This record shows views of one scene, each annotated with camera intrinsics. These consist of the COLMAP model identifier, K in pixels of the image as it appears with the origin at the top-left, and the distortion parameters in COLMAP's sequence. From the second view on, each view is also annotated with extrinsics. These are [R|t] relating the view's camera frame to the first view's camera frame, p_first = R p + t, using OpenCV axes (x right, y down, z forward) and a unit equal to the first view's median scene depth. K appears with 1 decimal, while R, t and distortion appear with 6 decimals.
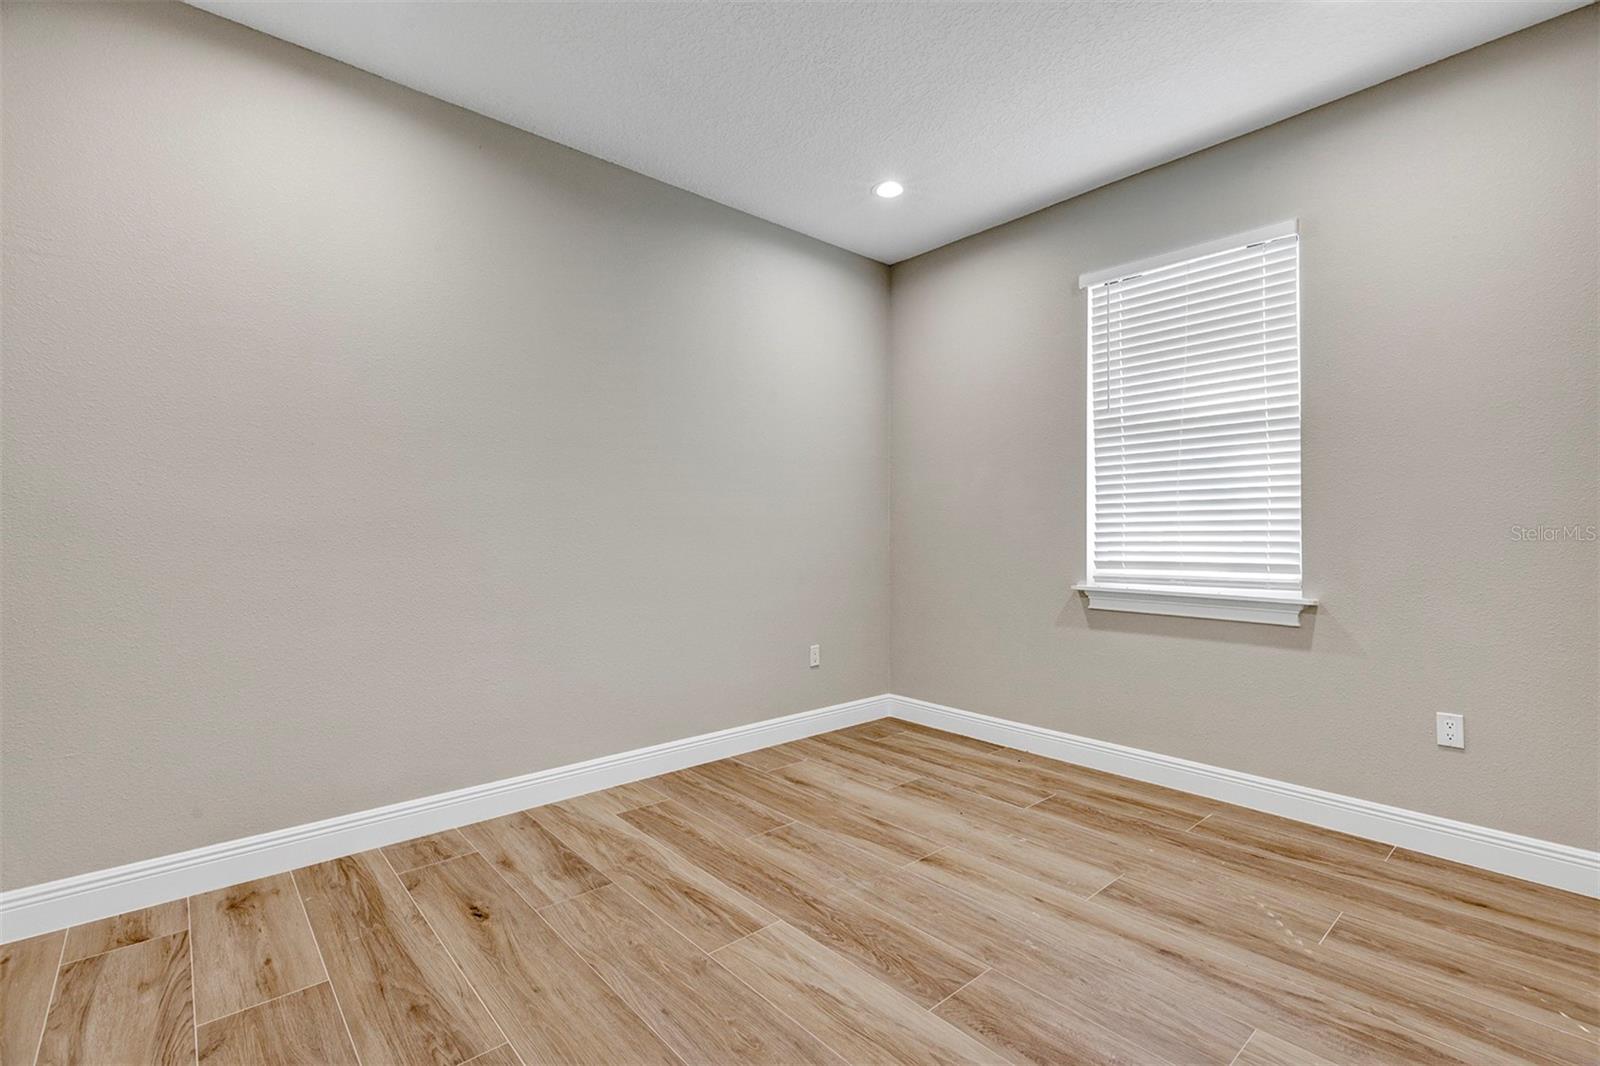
lens RADIAL K [[727.8, 0, 798.7], [0, 727.8, 531.5], [0, 0, 1]] dist [0.012546, 0.000942]
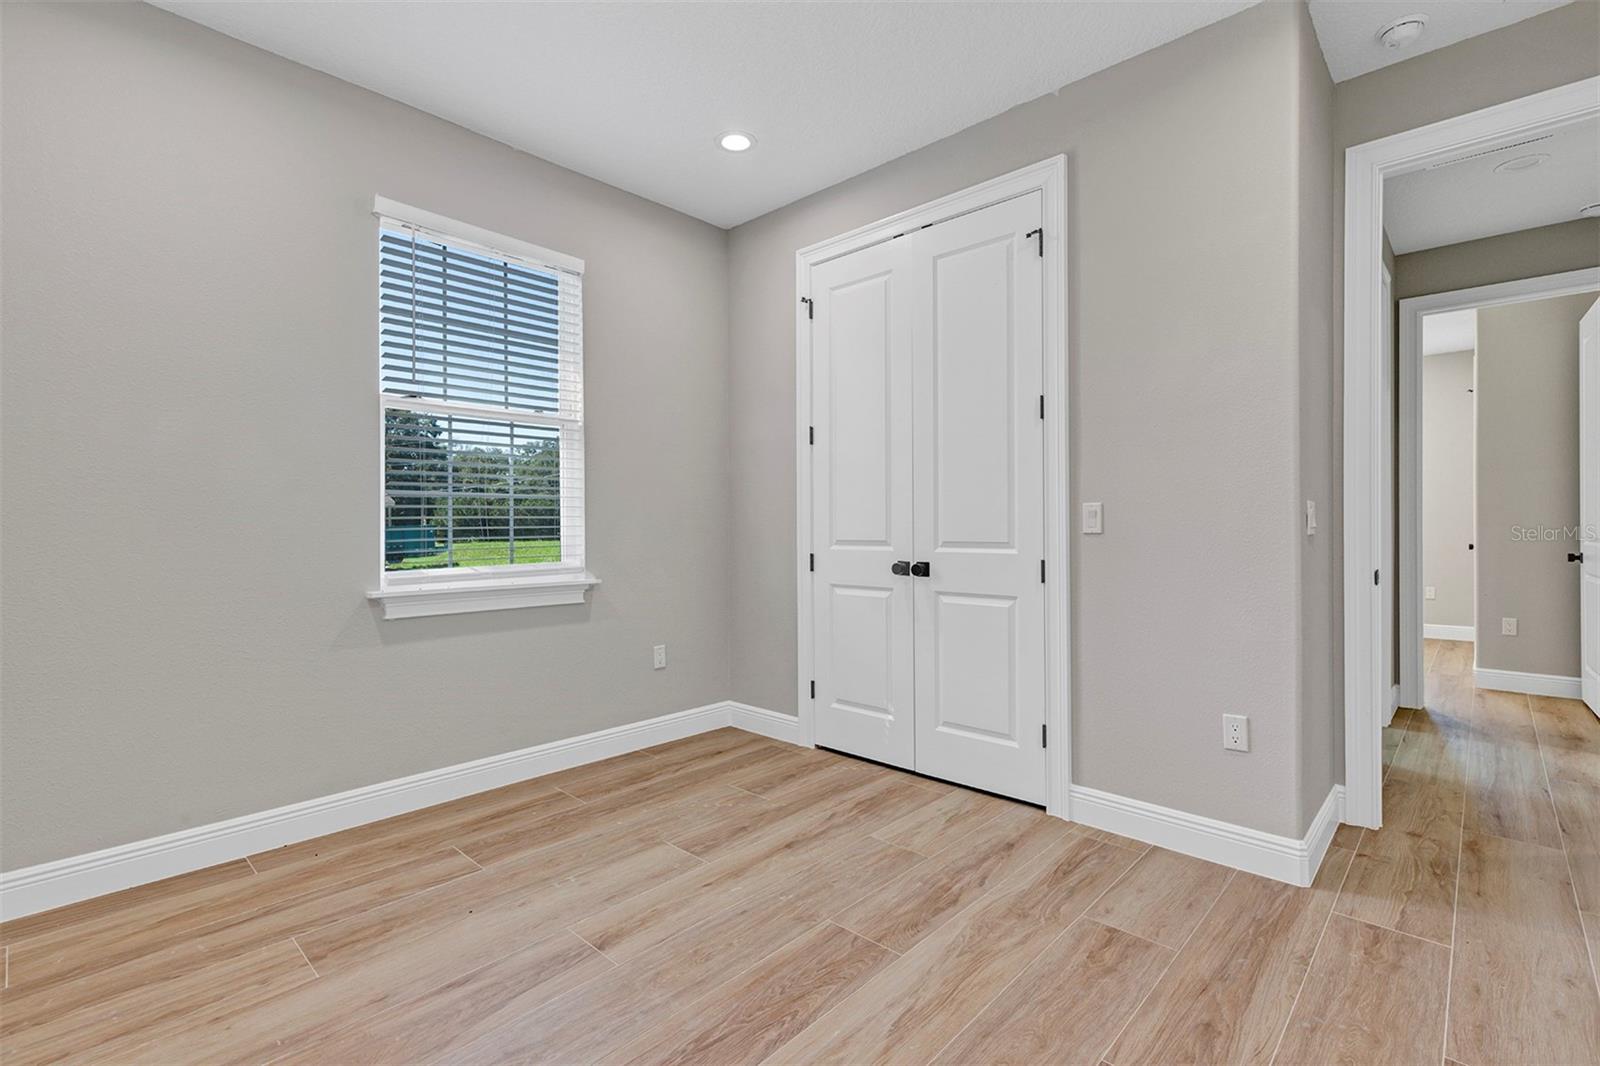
lens RADIAL K [[727.8, 0, 808.9], [0, 727.8, 532.1], [0, 0, 1]] dist [0.012546, 0.000942]
pose [[-0.108617, -0.008525, 0.994047, -0.555545], [-0.002111, 0.999963, 0.008345, 0.002285], [-0.994081, -0.001192, -0.108631, 0.775985]]
